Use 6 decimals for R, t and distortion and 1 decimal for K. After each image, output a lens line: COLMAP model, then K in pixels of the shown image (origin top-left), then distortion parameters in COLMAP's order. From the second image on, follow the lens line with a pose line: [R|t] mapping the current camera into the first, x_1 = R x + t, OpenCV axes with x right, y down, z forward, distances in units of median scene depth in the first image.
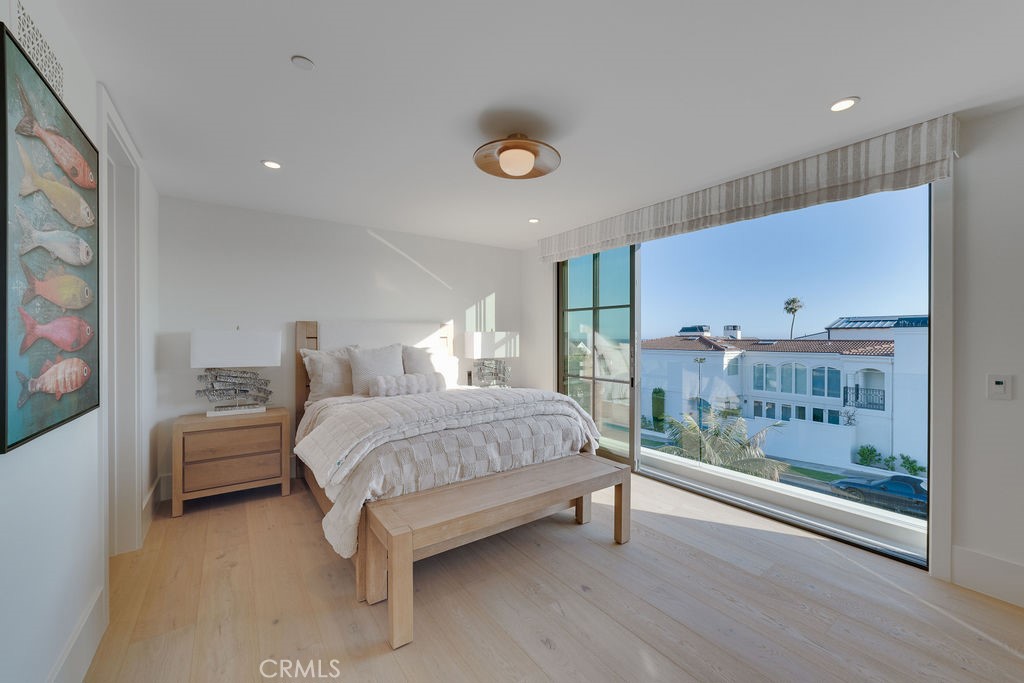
lens RADIAL K [[400.8, 0, 514.6], [0, 400.8, 336.5], [0, 0, 1]] dist [0.000606, 0.000217]
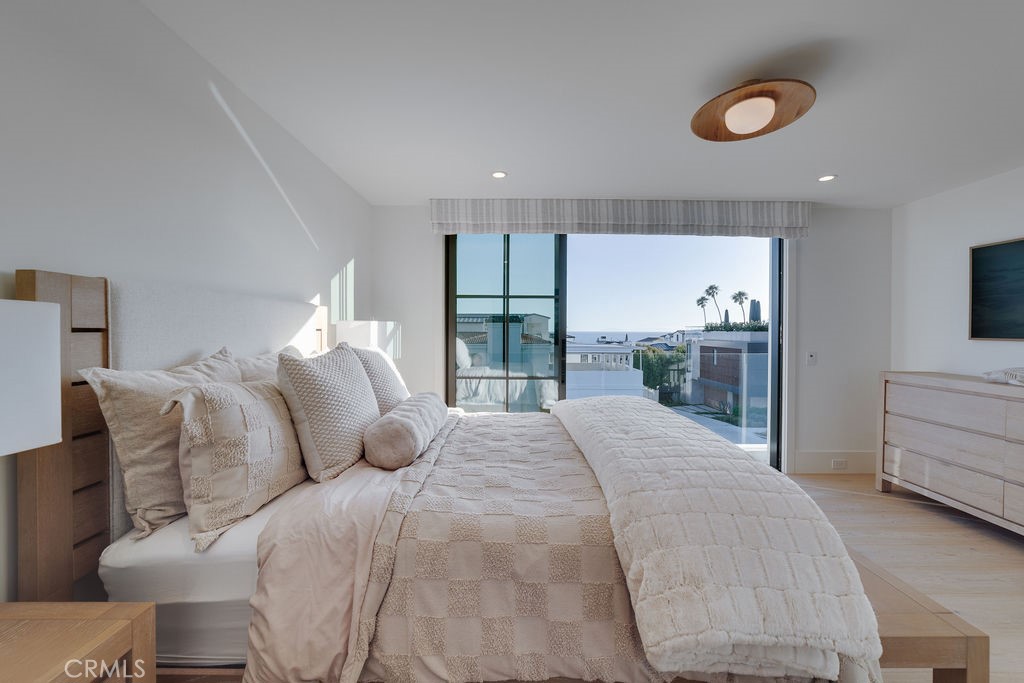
lens RADIAL K [[388.6, 0, 511.4], [0, 388.6, 331.0], [0, 0, 1]] dist [0.000081, -0.000030]
pose [[0.601071, 0.000170, 0.799196, -0.655194], [-0.006503, 0.999968, 0.004678, 0.001666], [-0.799169, -0.008009, 0.601053, 0.651268]]
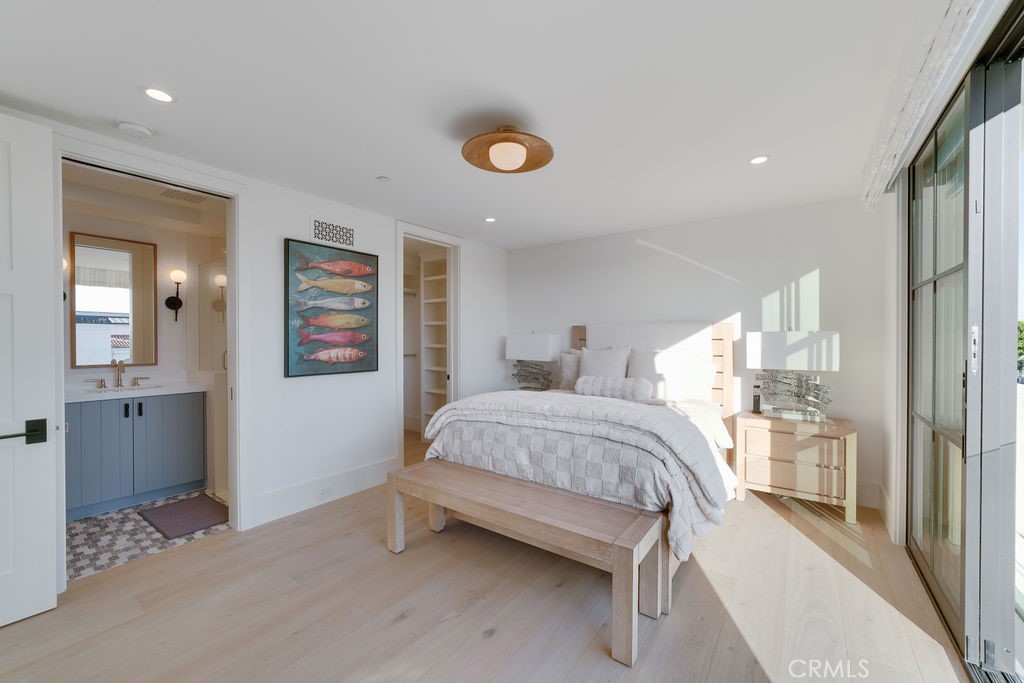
lens RADIAL K [[404.5, 0, 501.5], [0, 404.5, 341.1], [0, 0, 1]] dist [0.009638, 0.000289]
pose [[0.299503, 0.002181, -0.954093, 0.657144], [0.005486, 0.999977, 0.004008, 0.002328], [0.954080, -0.006435, 0.299484, 0.500216]]
